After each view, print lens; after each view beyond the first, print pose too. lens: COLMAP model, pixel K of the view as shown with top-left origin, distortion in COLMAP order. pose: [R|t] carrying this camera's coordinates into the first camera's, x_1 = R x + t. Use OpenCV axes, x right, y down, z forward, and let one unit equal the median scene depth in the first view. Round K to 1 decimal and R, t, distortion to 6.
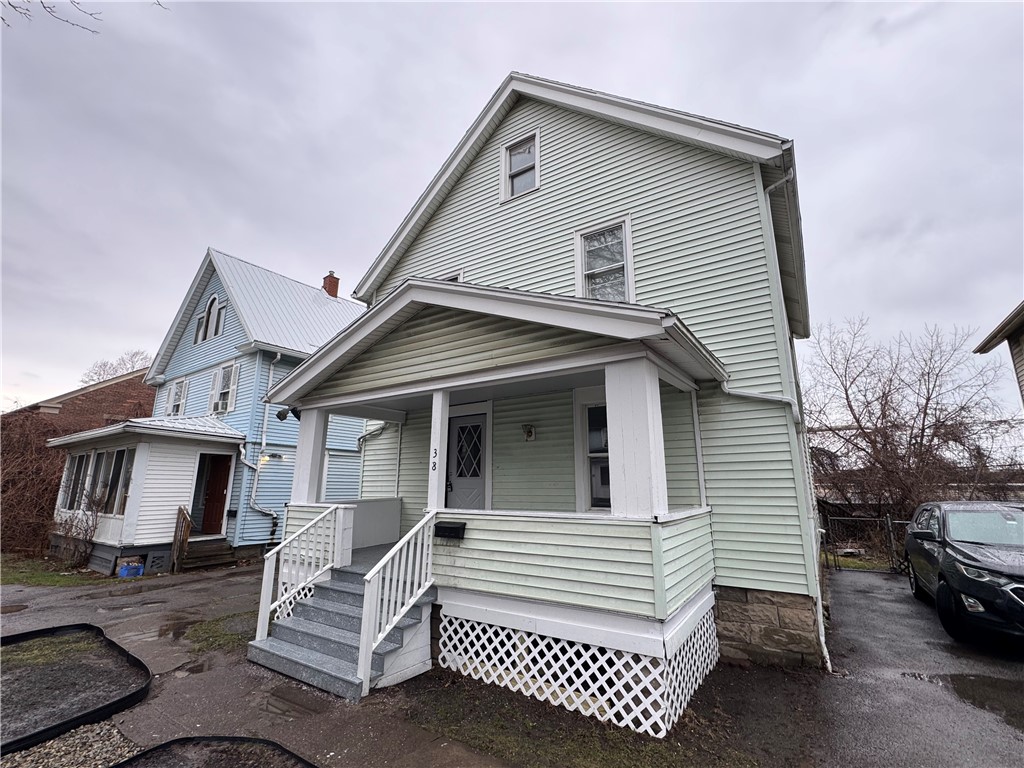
lens RADIAL K [[458.6, 0, 513.5], [0, 458.6, 382.9], [0, 0, 1]] dist [-0.001116, -0.000197]
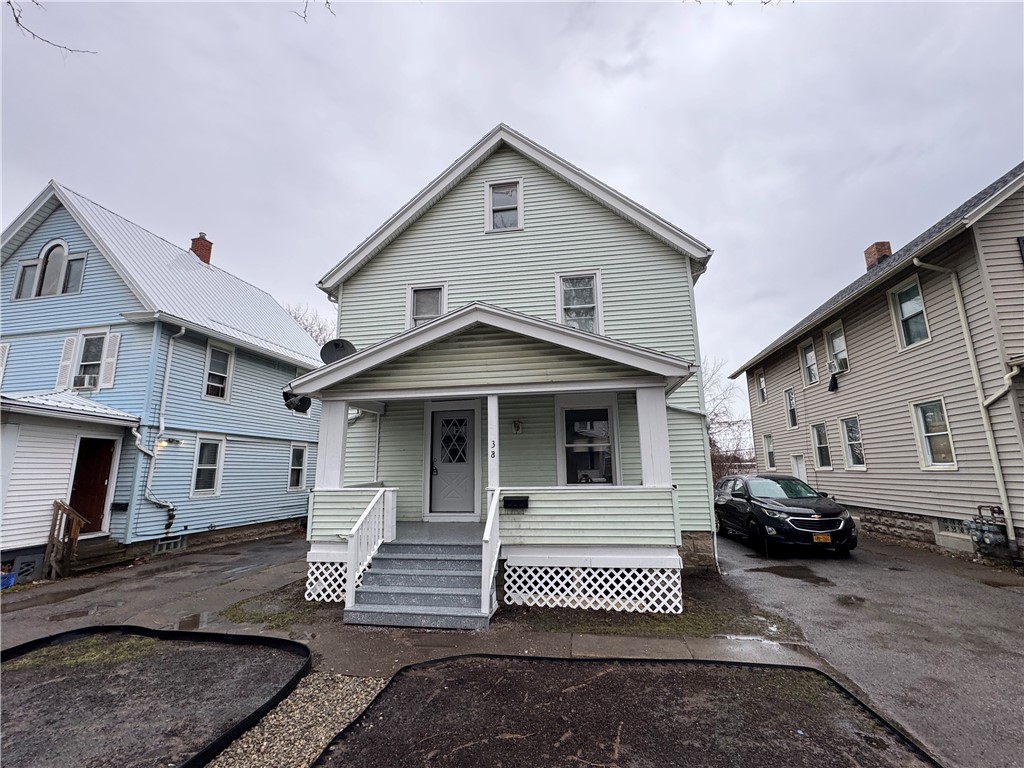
lens RADIAL K [[446.6, 0, 512.5], [0, 446.6, 382.2], [0, 0, 1]] dist [-0.002102, 0.000132]
pose [[0.908930, 0.064849, 0.411875, -0.584736], [-0.076023, 0.997048, 0.010786, -0.033098], [-0.409960, -0.041116, 0.911176, -0.133805]]
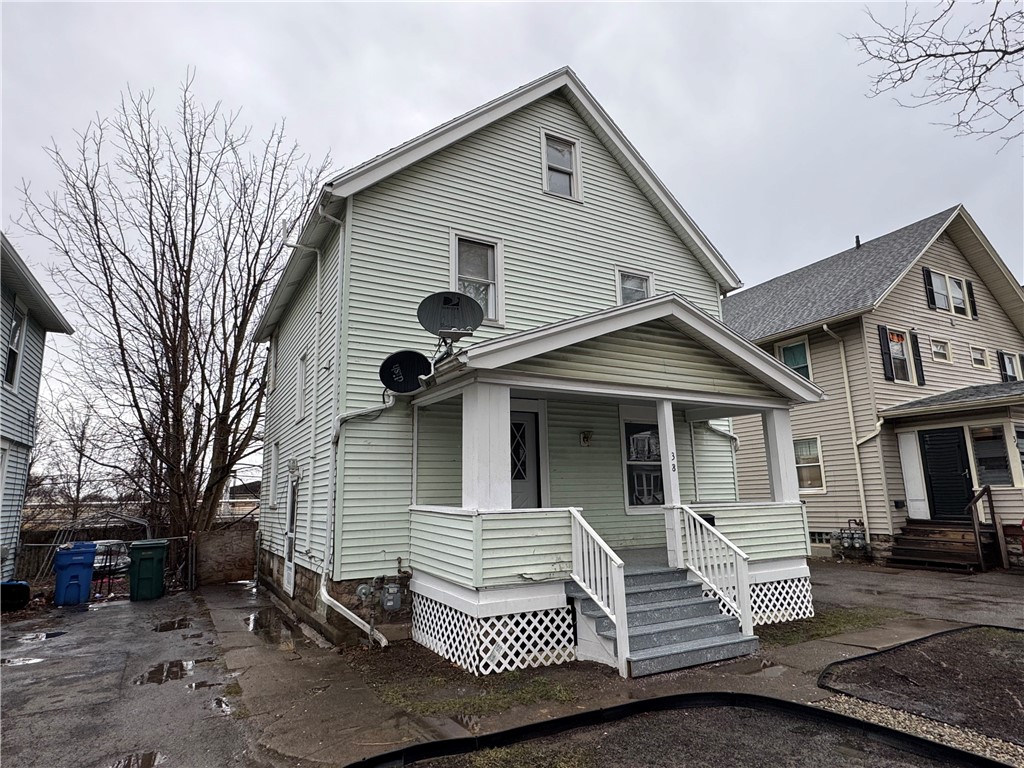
lens RADIAL K [[592.6, 0, 516.4], [0, 592.6, 383.2], [0, 0, 1]] dist [-0.000209, 0.000253]
pose [[0.451535, 0.161681, 0.877482, -1.491636], [-0.177045, 0.980126, -0.089490, 0.159325], [-0.874512, -0.114945, 0.471186, 0.608944]]
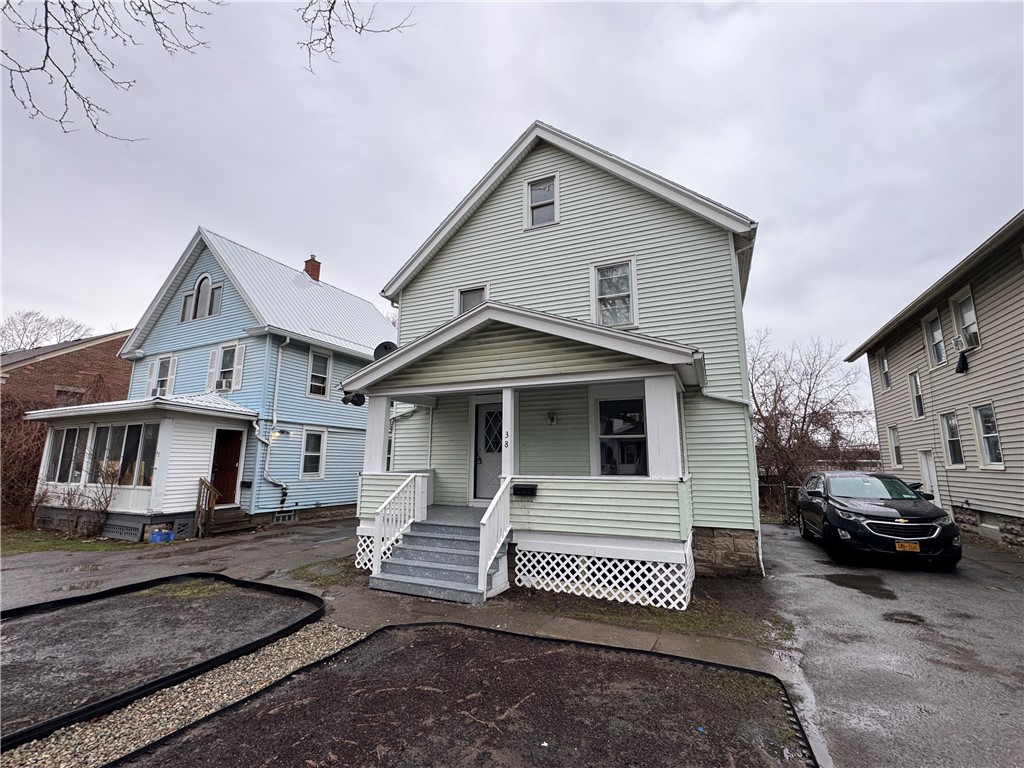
lens RADIAL K [[446.6, 0, 512.5], [0, 446.6, 382.2], [0, 0, 1]] dist [-0.002102, 0.000132]
pose [[0.985640, 0.031883, 0.165826, -0.341428], [-0.039416, 0.998325, 0.042339, -0.051681], [-0.164198, -0.048267, 0.985246, -0.260860]]
